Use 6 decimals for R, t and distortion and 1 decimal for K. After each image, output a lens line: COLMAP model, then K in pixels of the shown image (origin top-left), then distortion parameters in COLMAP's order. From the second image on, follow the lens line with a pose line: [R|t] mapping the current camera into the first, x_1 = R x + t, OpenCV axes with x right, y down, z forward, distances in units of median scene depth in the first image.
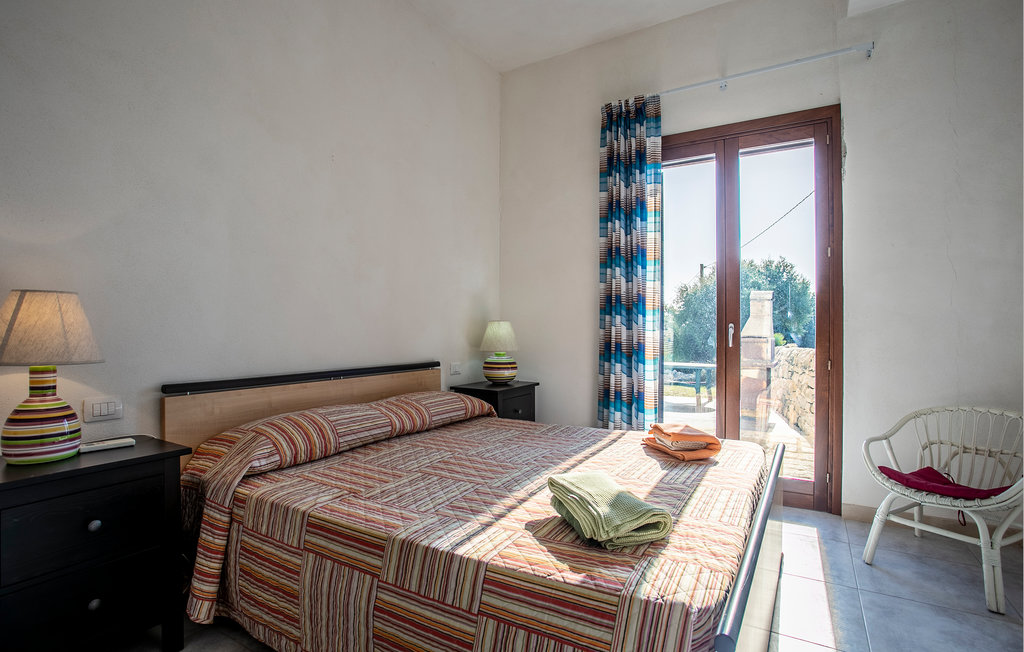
lens RADIAL K [[501.7, 0, 512.0], [0, 501.7, 326.0], [0, 0, 1]] dist [0.002263, 0.000826]
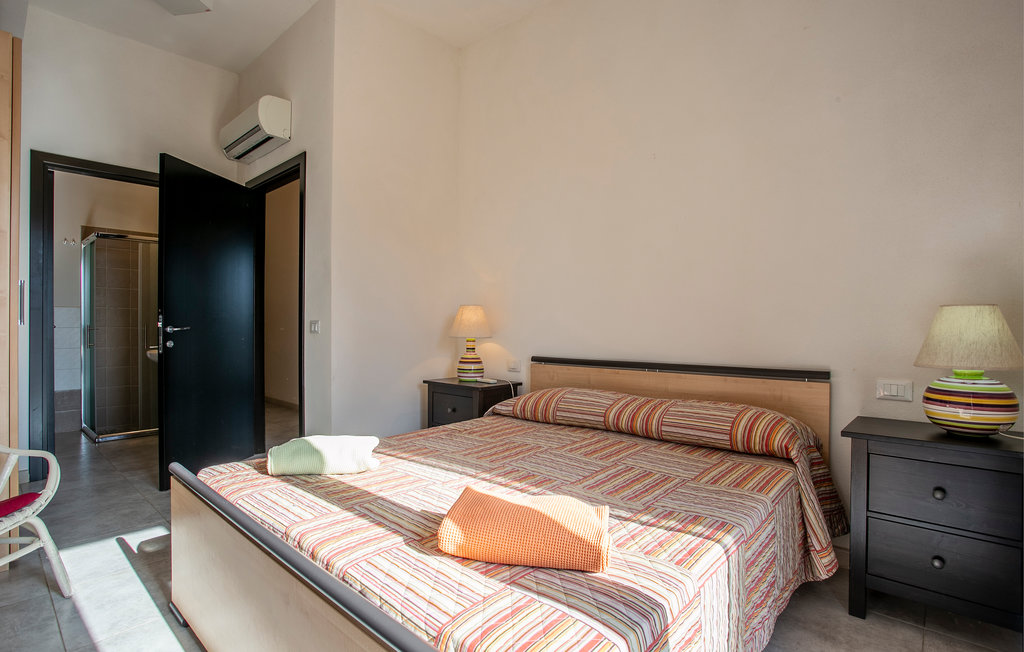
lens RADIAL K [[501.7, 0, 512.0], [0, 501.7, 326.0], [0, 0, 1]] dist [0.002263, 0.000826]
pose [[-0.141086, 0.018228, -0.989829, 0.814811], [0.007070, 0.999824, 0.017404, -0.008478], [0.989972, -0.004542, -0.141190, 0.973262]]
